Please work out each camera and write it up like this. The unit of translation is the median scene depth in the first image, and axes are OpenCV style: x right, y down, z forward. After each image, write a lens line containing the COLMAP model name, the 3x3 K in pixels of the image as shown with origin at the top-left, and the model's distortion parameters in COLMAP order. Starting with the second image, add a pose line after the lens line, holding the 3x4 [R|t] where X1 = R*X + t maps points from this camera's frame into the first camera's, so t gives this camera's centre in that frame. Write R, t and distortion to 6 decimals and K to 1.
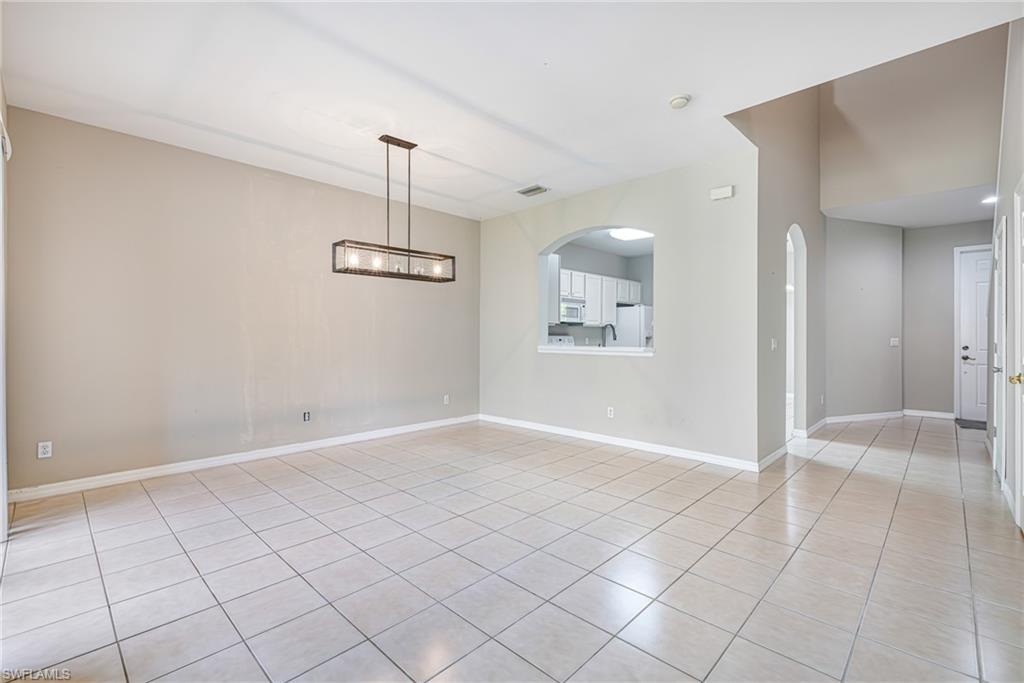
lens RADIAL K [[449.0, 0, 508.3], [0, 449.0, 337.5], [0, 0, 1]] dist [-0.000571, -0.000049]
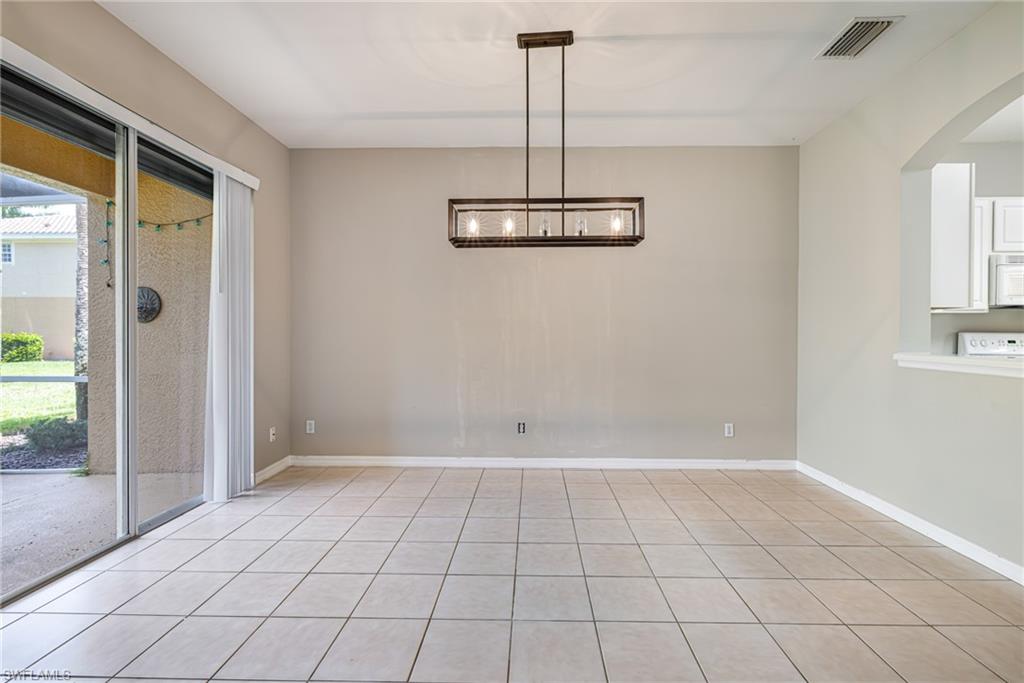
lens RADIAL K [[449.2, 0, 530.9], [0, 449.2, 335.0], [0, 0, 1]] dist [-0.000063, 0.000075]
pose [[0.686919, 0.003442, -0.726726, 0.160315], [-0.004887, 0.999988, 0.000117, 0.000207], [0.726718, 0.003471, 0.686928, 0.382918]]
